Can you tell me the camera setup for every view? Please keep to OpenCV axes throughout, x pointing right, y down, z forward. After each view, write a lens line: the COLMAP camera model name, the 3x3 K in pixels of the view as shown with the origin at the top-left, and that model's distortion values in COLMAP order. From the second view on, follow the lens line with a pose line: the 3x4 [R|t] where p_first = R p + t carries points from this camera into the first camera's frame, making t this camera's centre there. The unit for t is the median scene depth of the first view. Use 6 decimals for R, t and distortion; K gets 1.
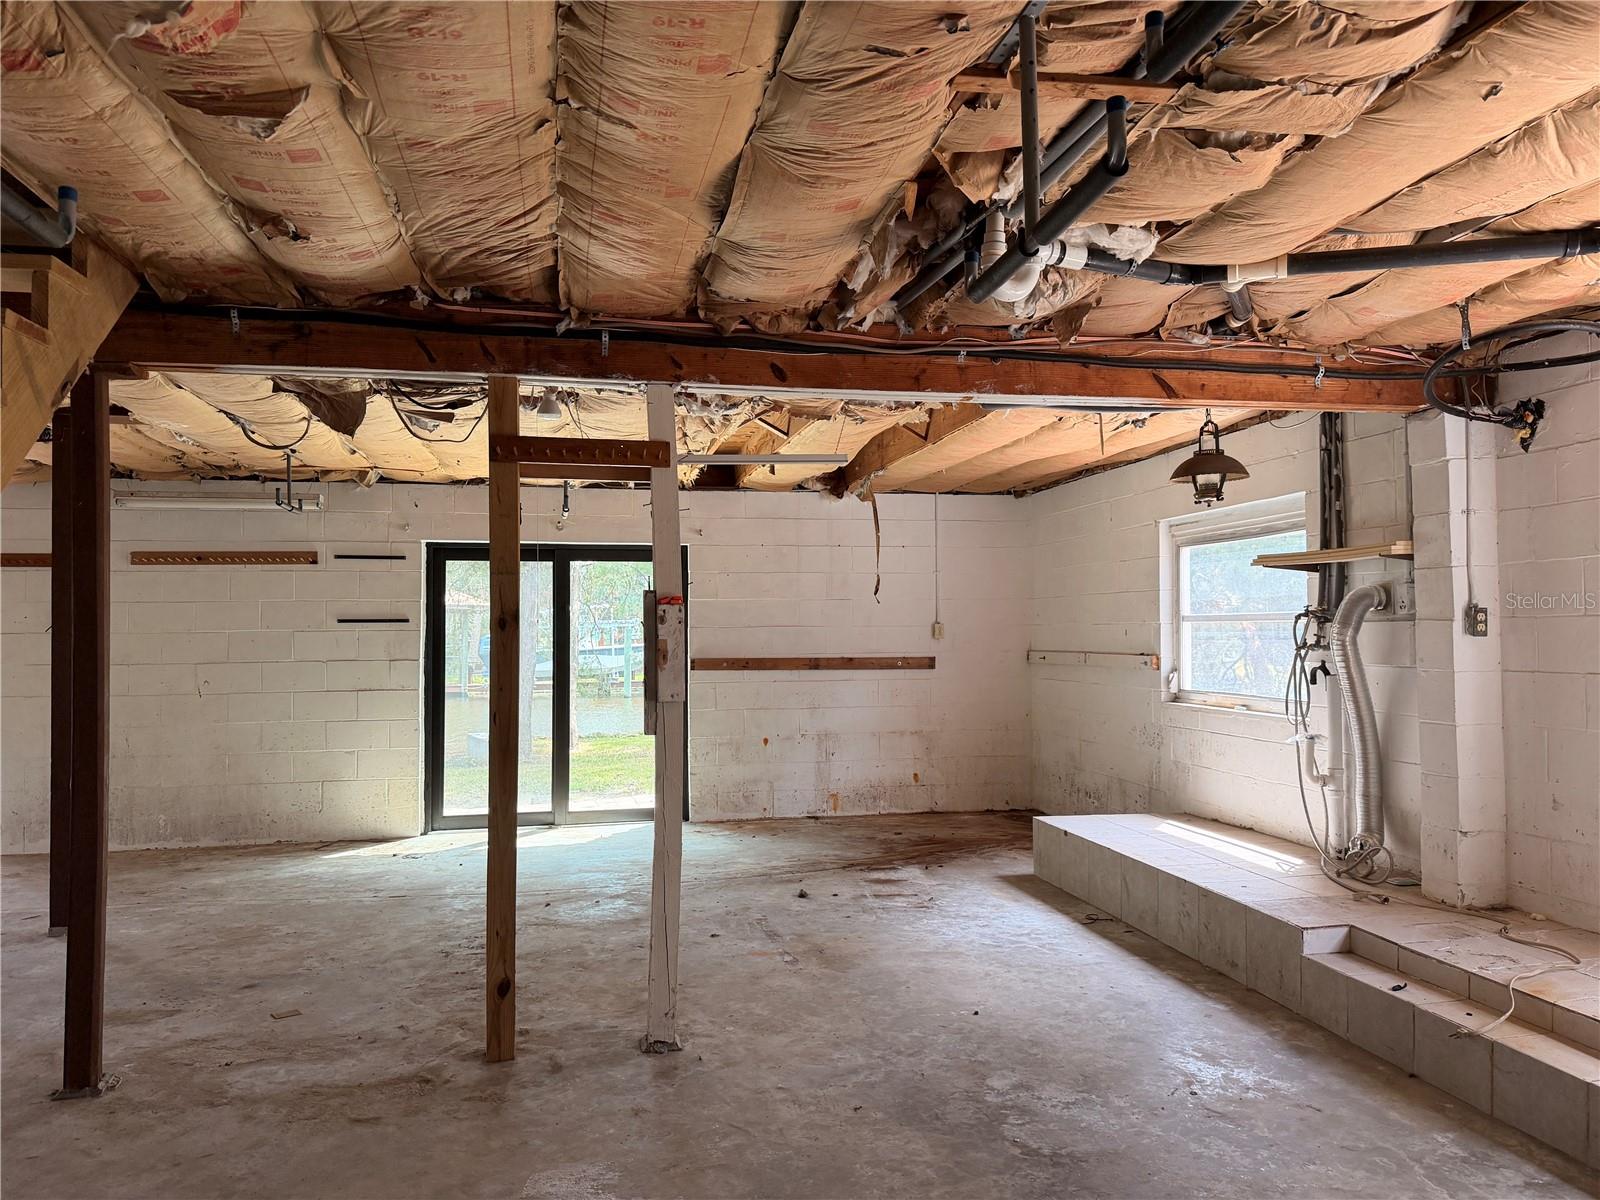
lens RADIAL K [[1110.1, 0, 800.0], [0, 1110.1, 600.0], [0, 0, 1]] dist [0.161118, -0.254875]
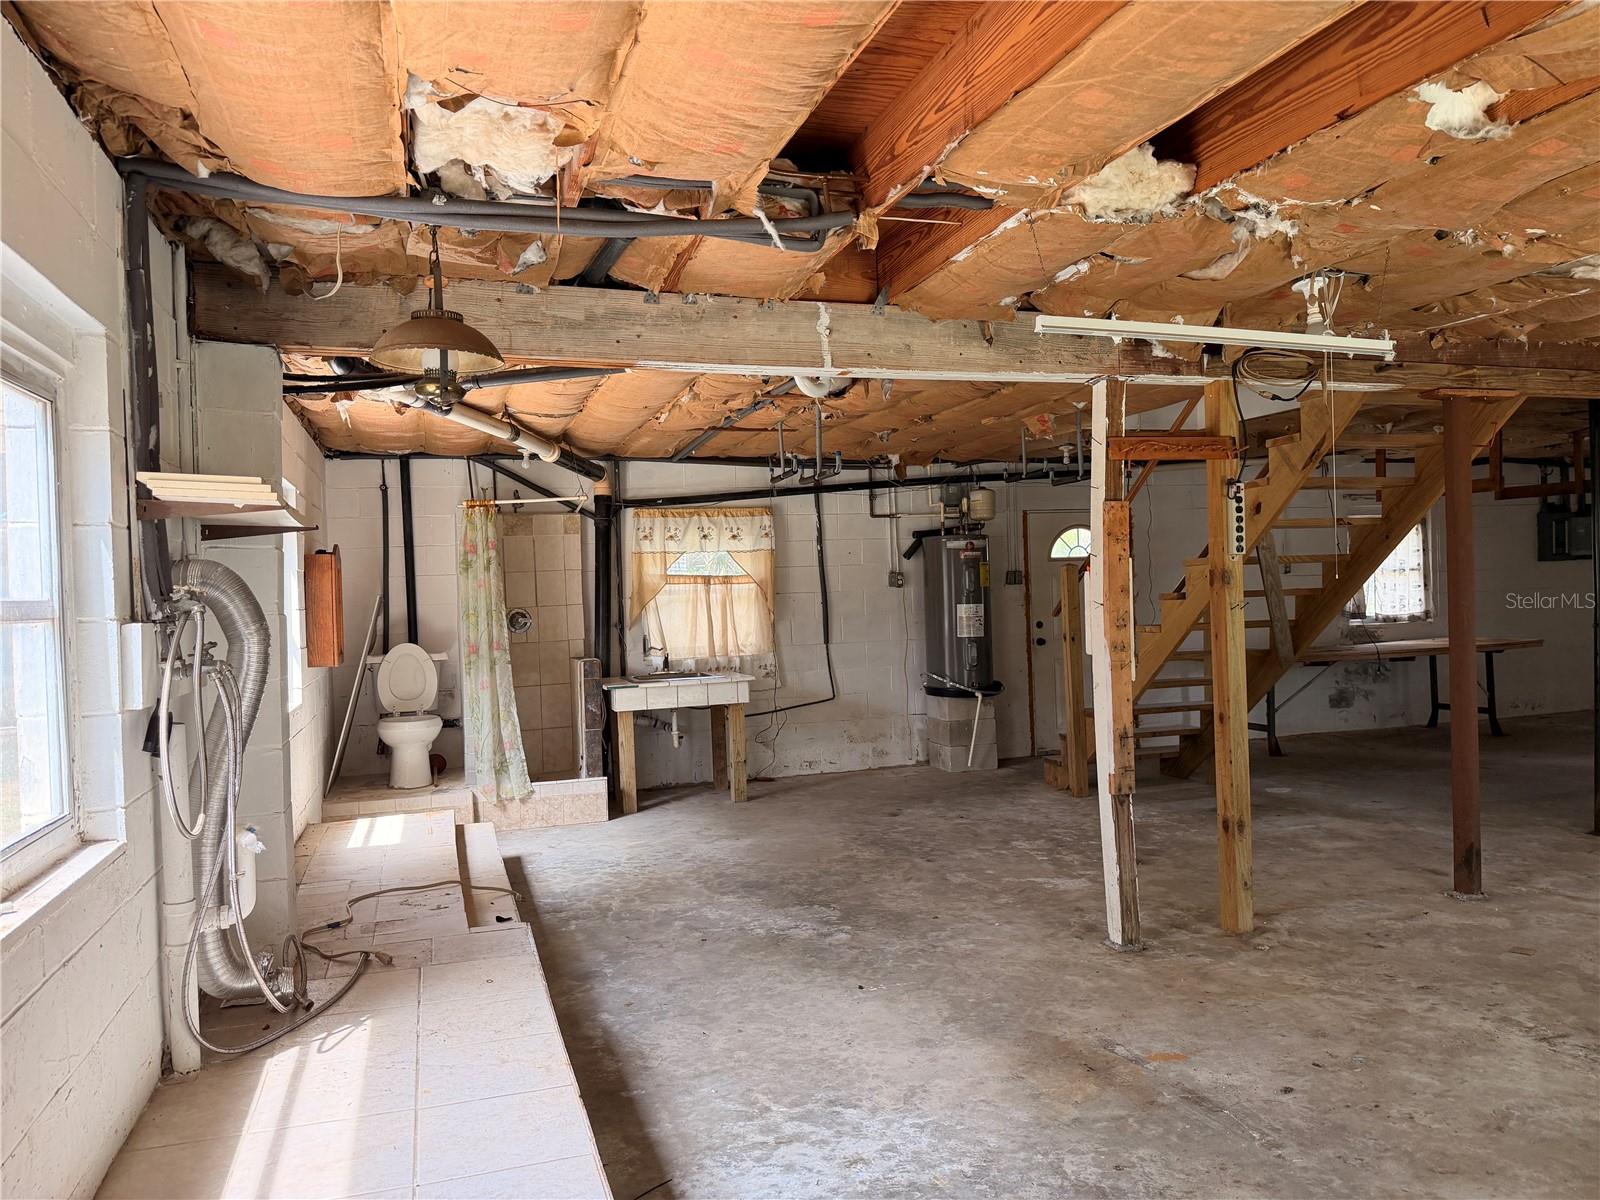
lens RADIAL K [[1110.1, 0, 800.0], [0, 1110.1, 600.0], [0, 0, 1]] dist [0.161118, -0.254875]
pose [[-0.992071, 0.037437, -0.119969, 0.349336], [0.040144, 0.998989, -0.020222, 0.046943], [0.119091, -0.024878, -0.992572, 2.202890]]
